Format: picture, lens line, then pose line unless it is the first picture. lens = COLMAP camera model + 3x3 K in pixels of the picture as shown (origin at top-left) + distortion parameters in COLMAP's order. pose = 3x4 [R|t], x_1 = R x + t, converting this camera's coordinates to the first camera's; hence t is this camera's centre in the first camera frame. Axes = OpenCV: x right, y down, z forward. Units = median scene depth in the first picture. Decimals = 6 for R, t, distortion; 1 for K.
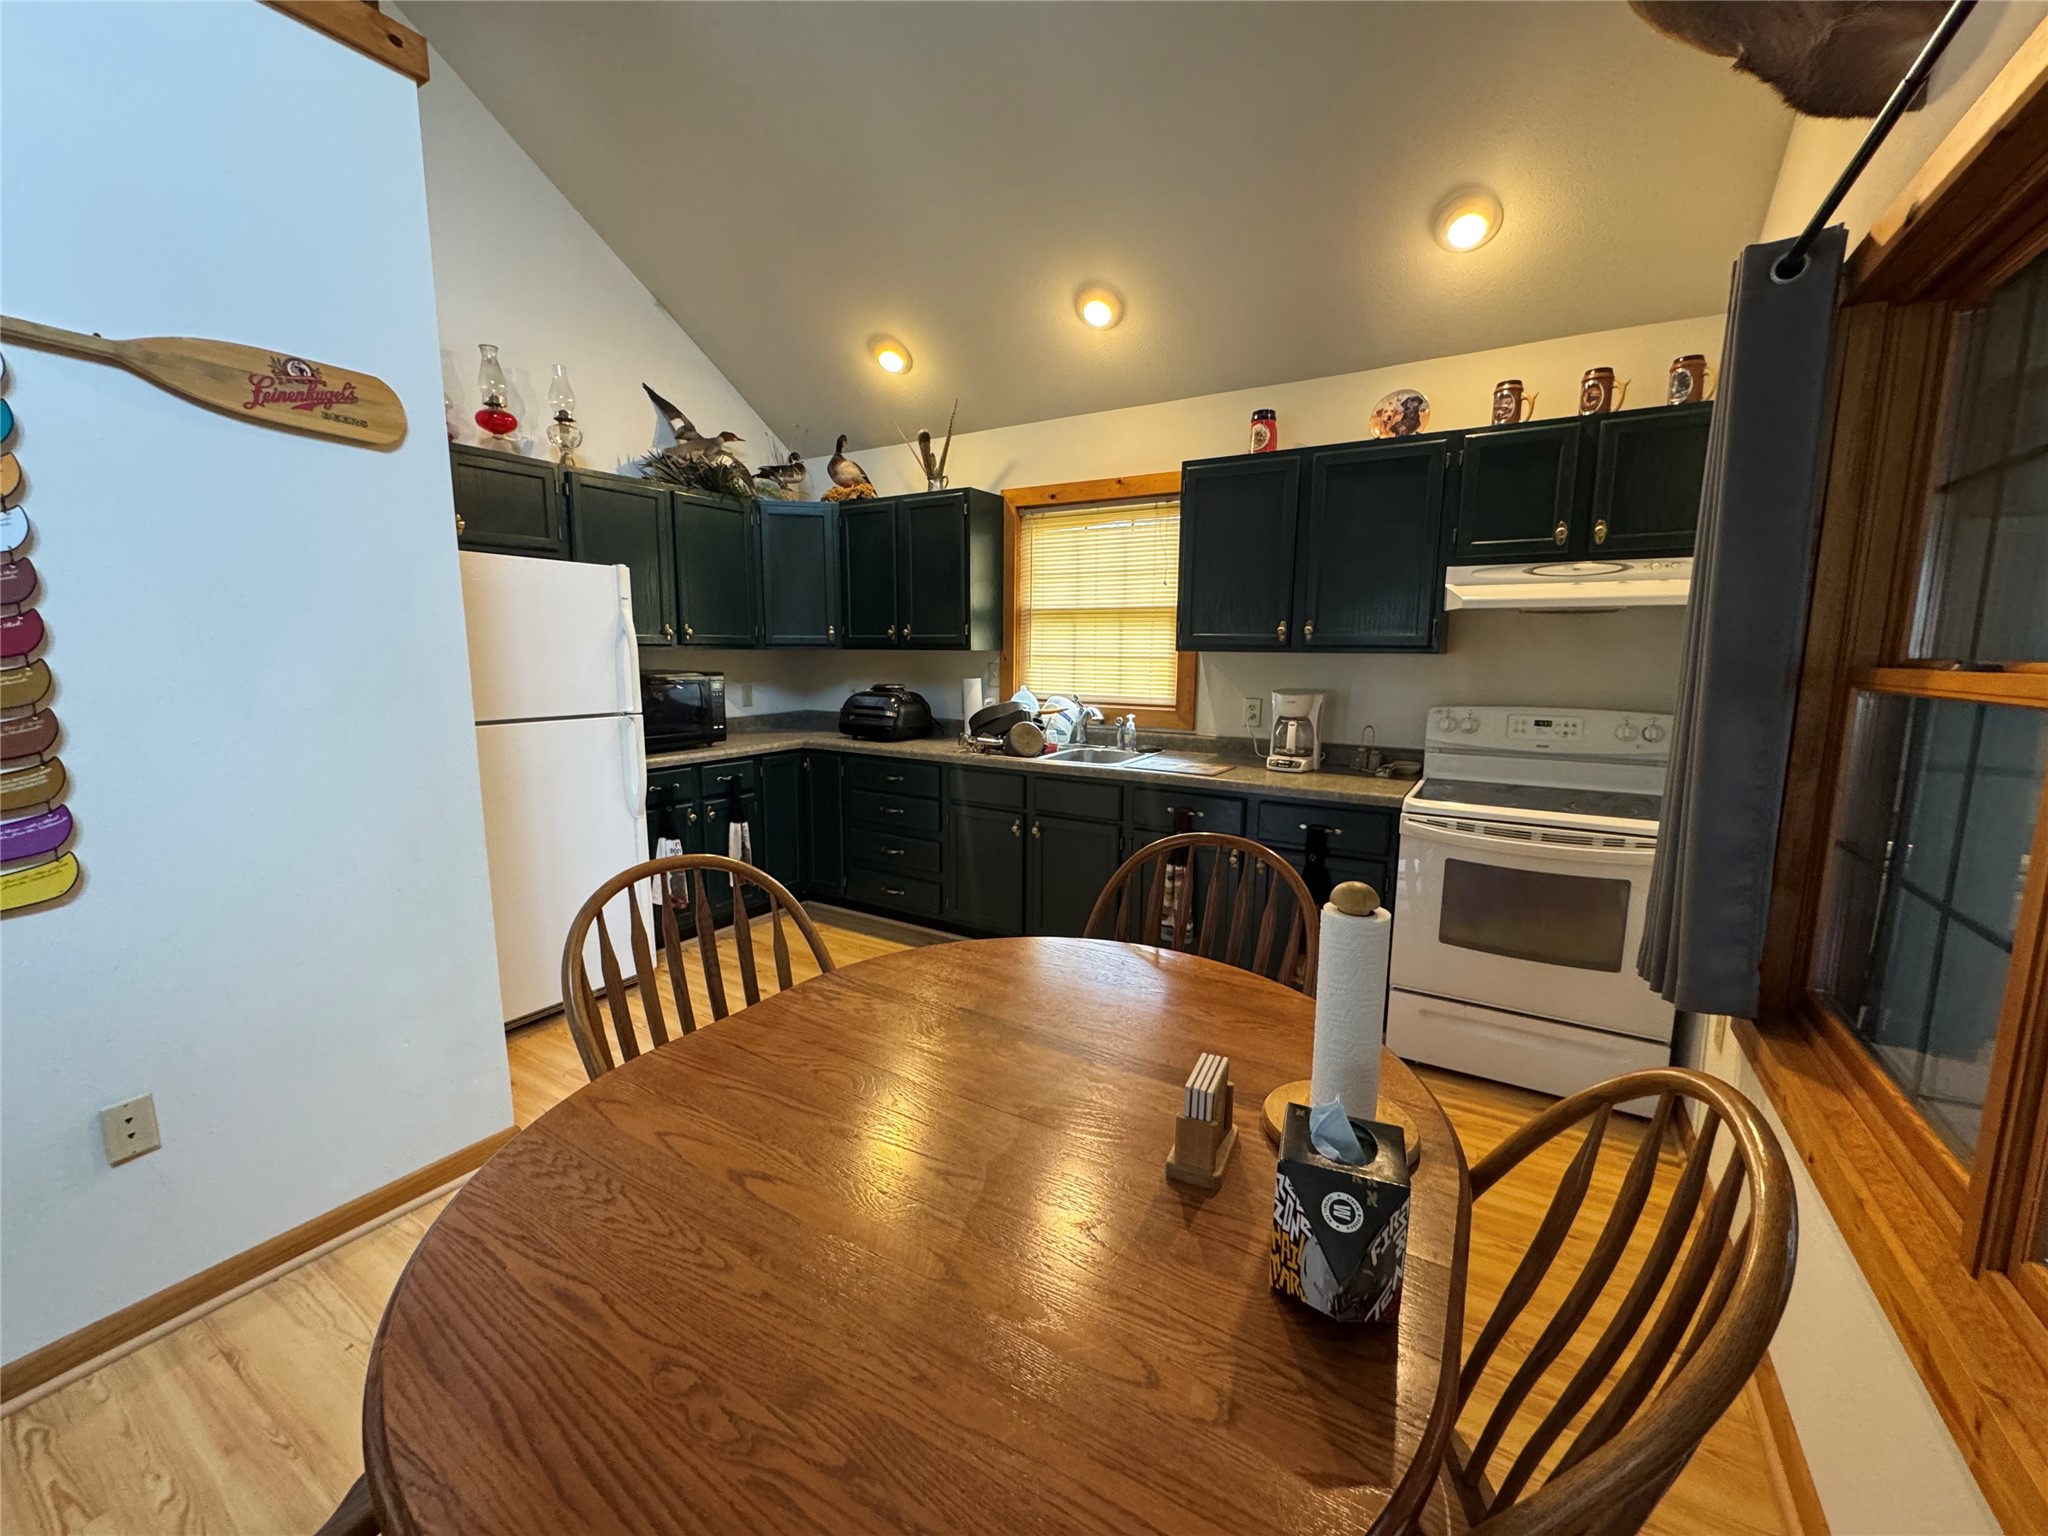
lens RADIAL K [[812.8, 0, 1030.1], [0, 812.8, 769.3], [0, 0, 1]] dist [-0.001250, -0.000258]
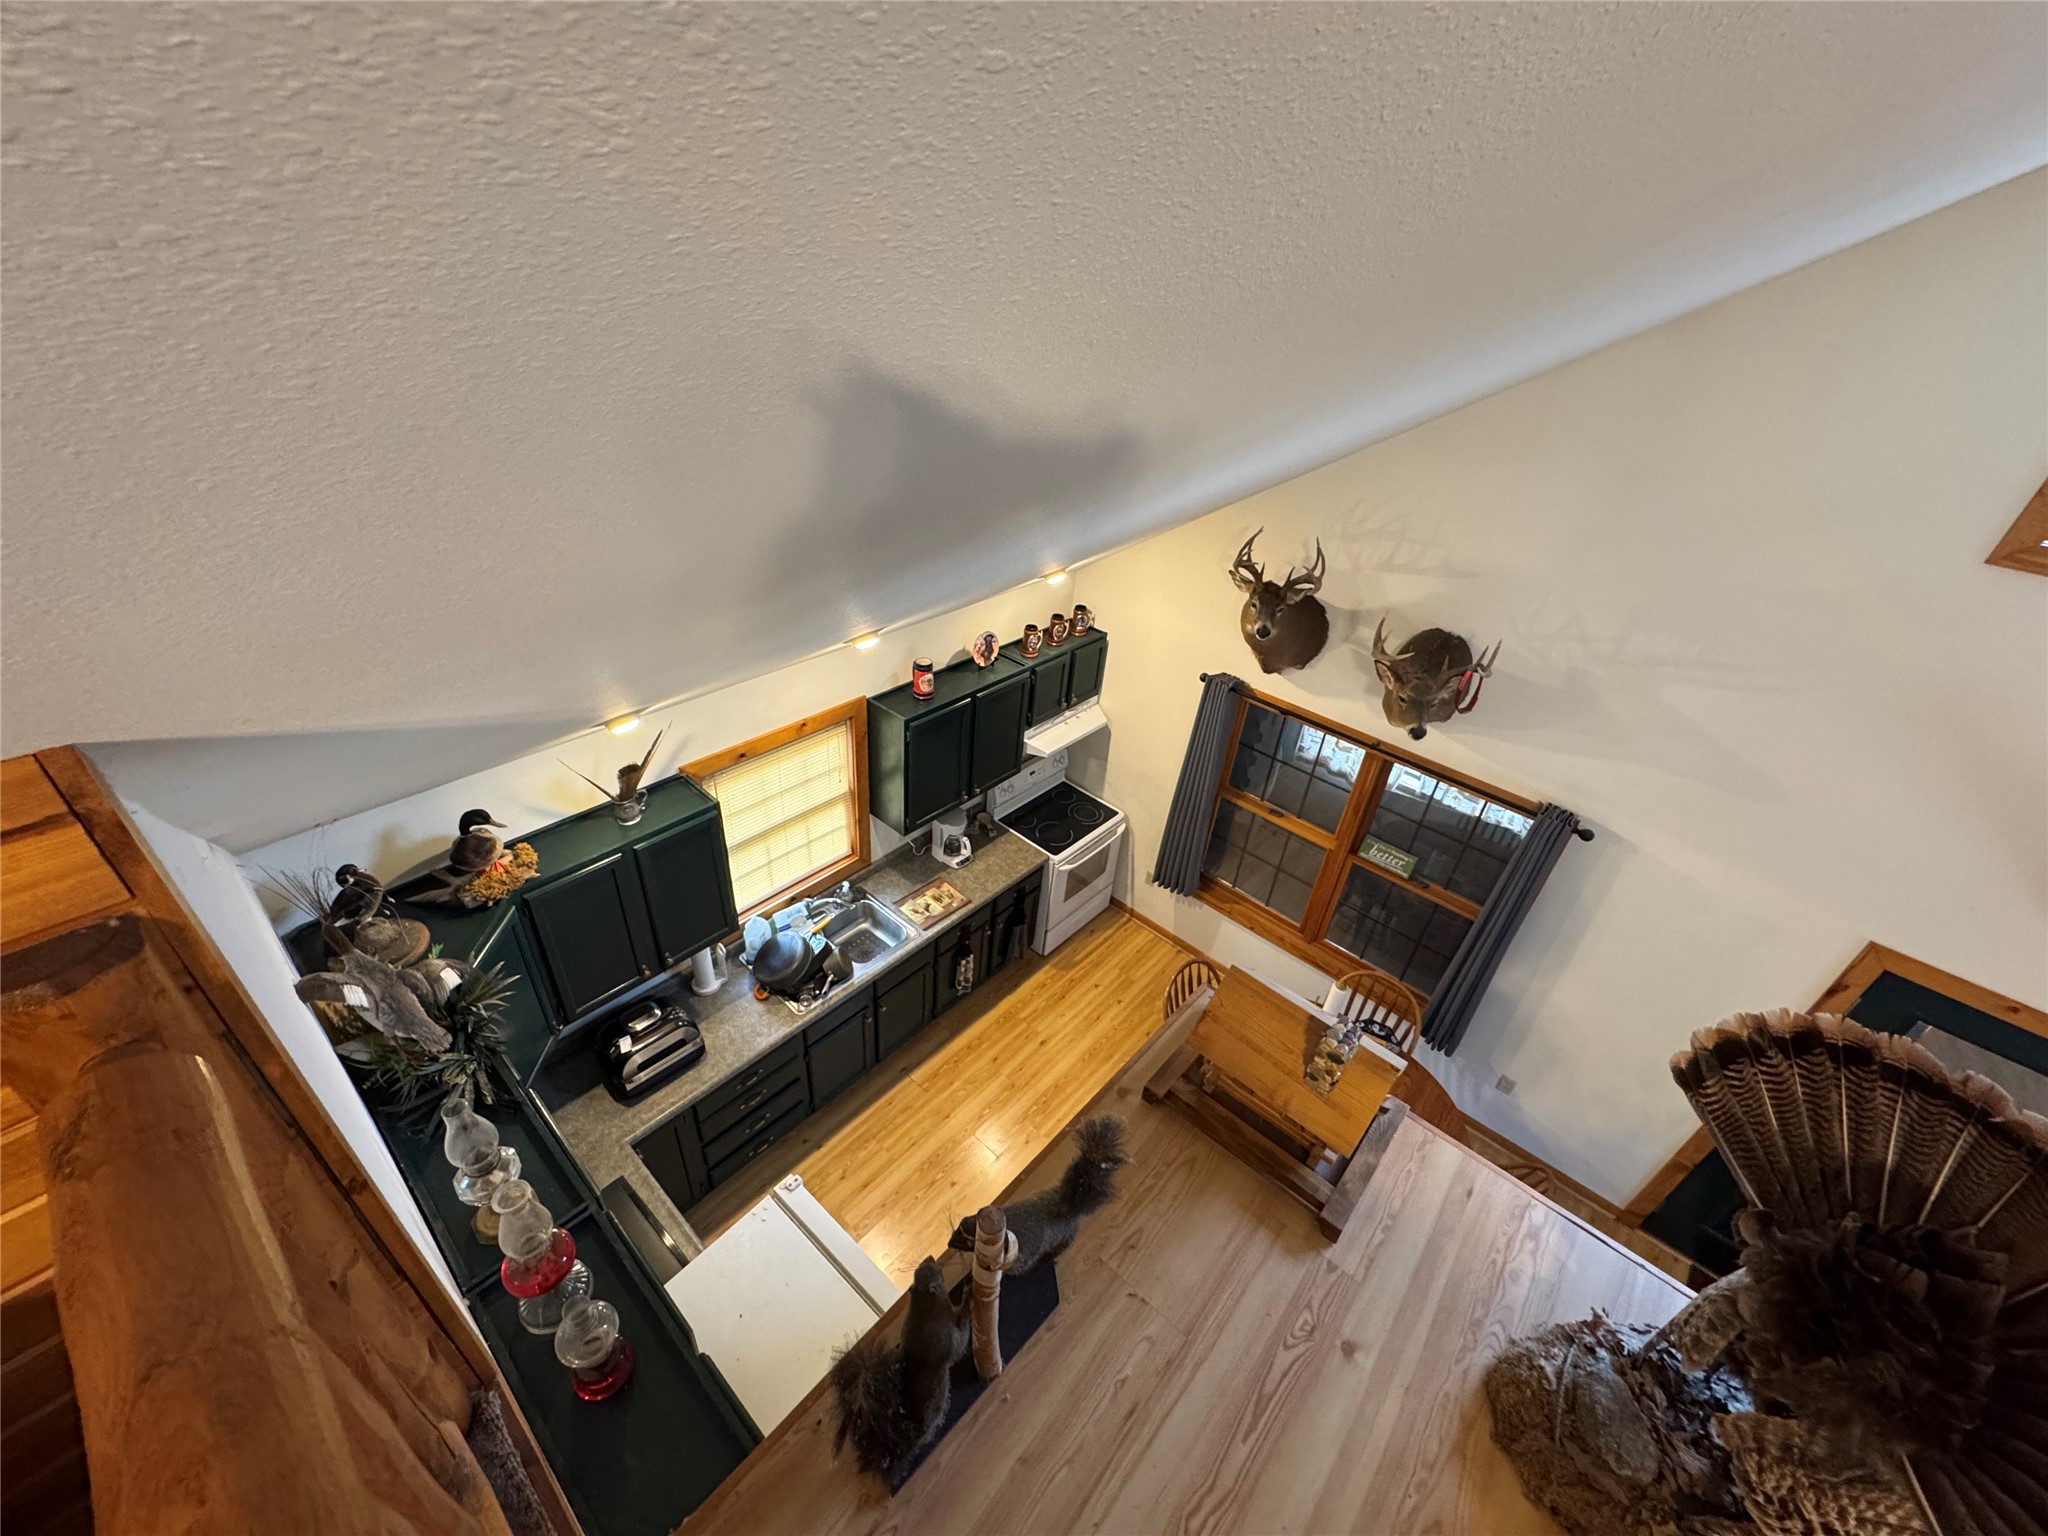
lens RADIAL K [[816.6, 0, 1024.0], [0, 816.6, 768.0], [0, 0, 1]] dist [-0.002119, 0.000216]
pose [[0.182943, -0.528733, 0.828838, -0.860815], [0.064482, 0.847704, 0.526536, -0.954997], [-0.981007, -0.042881, 0.189175, 0.558930]]
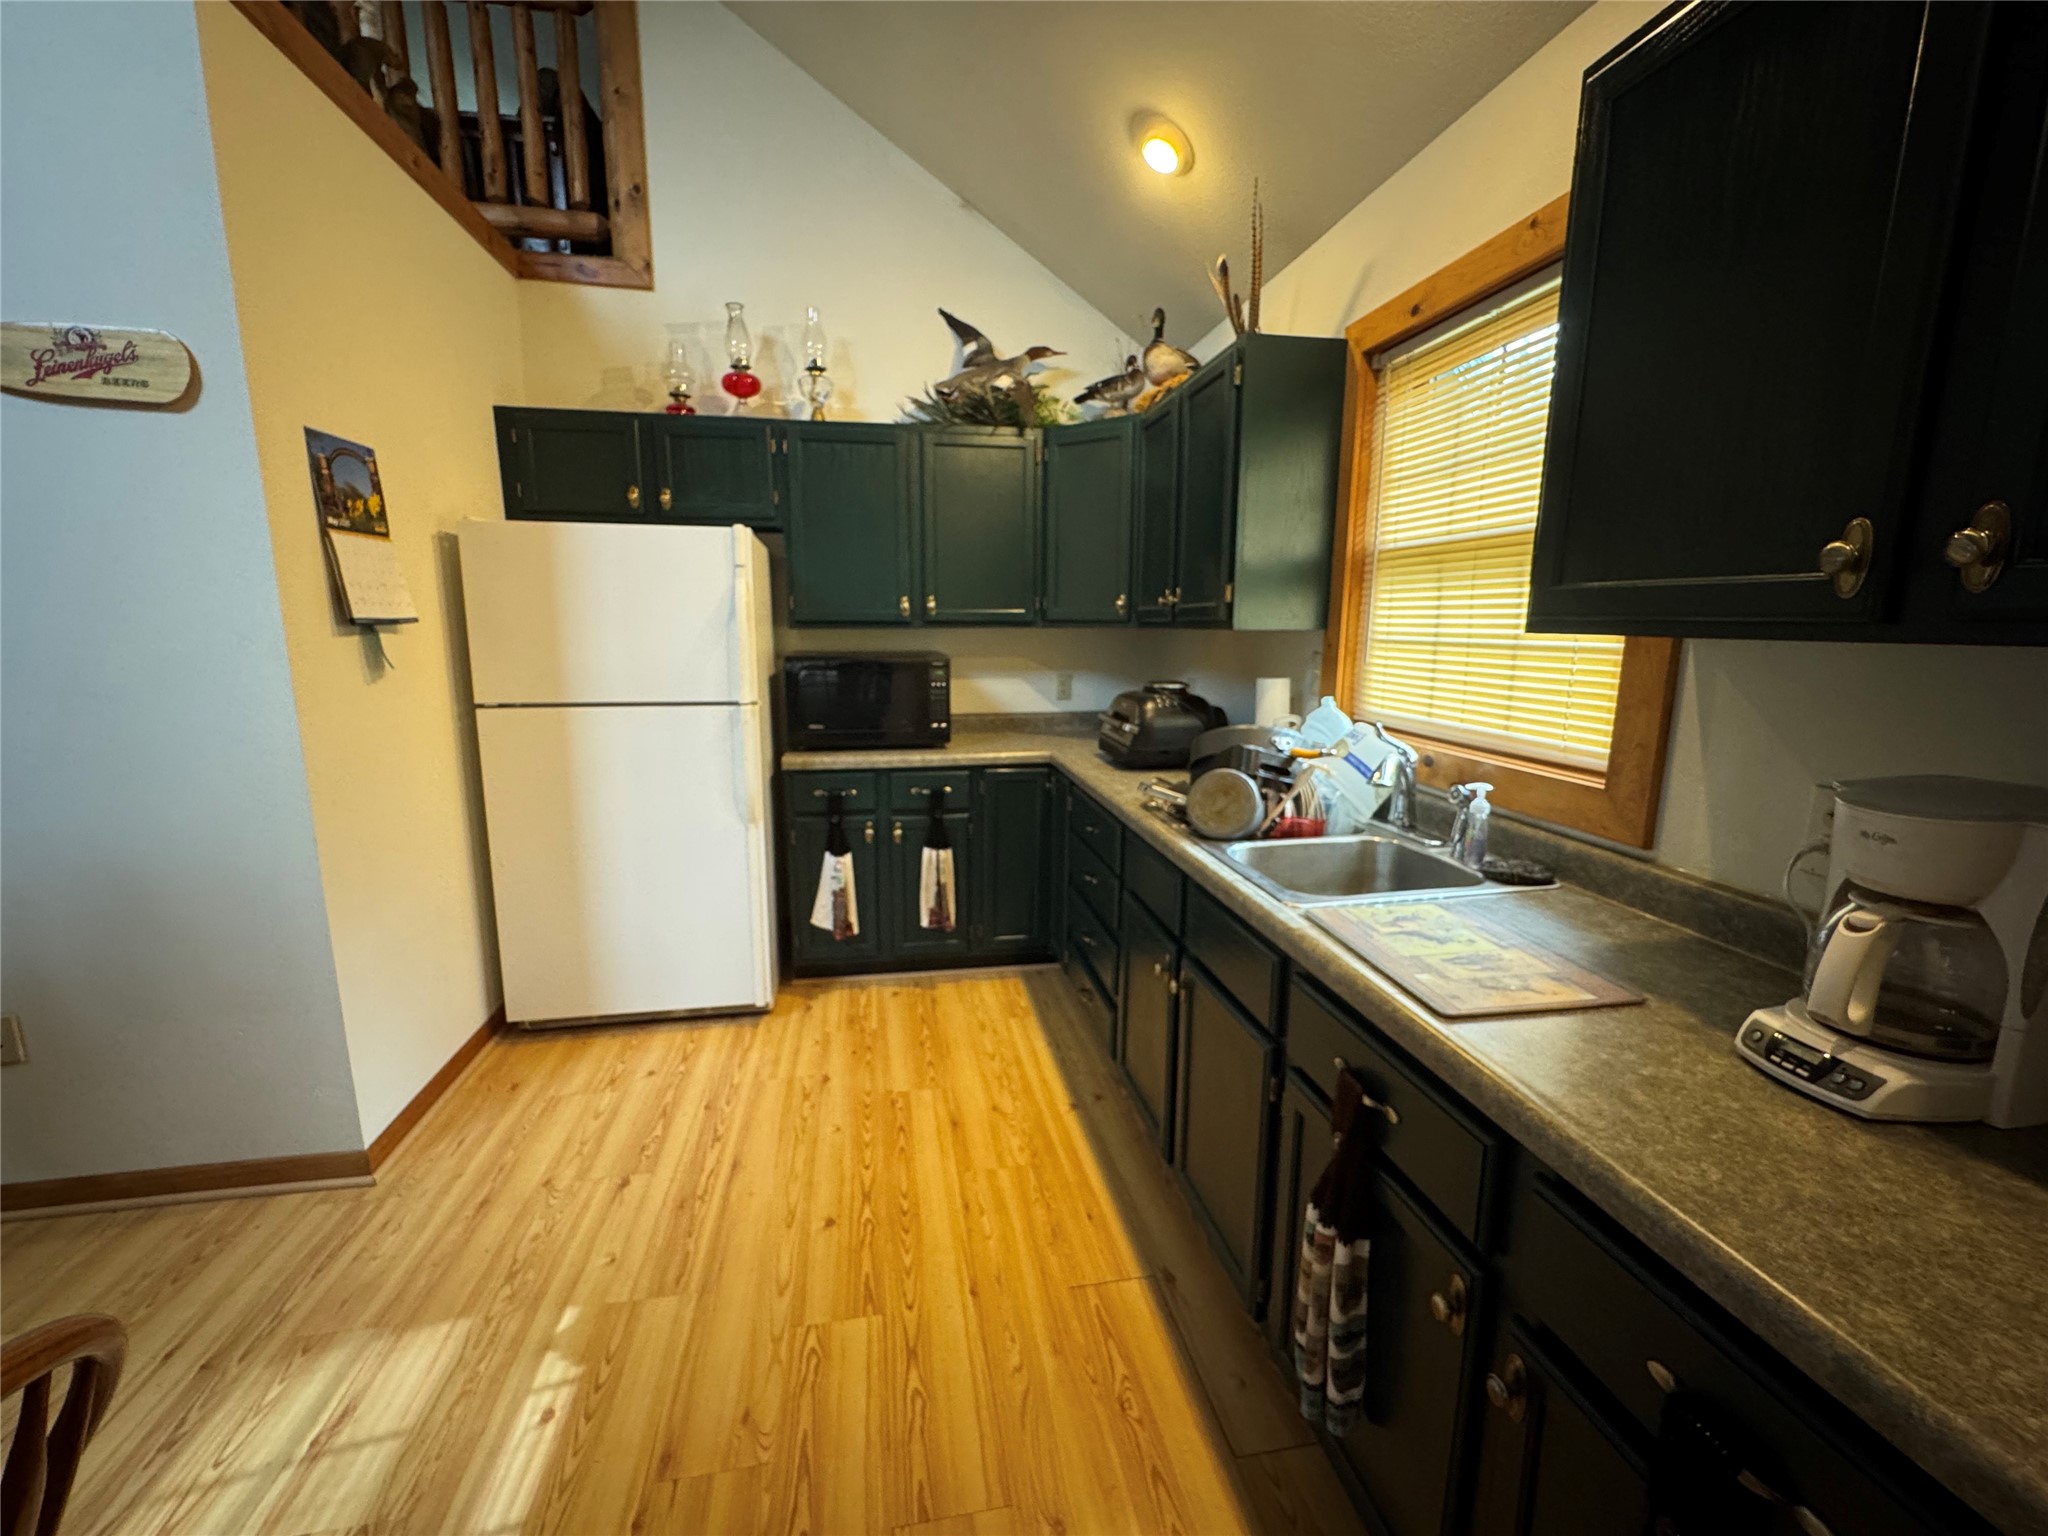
lens RADIAL K [[828.2, 0, 1027.0], [0, 828.2, 767.2], [0, 0, 1]] dist [-0.000186, 0.000281]
pose [[0.660209, 0.126077, -0.740425, 0.318105], [-0.110922, 0.991368, 0.069902, -0.088030], [0.742846, 0.035979, 0.668495, 0.593061]]
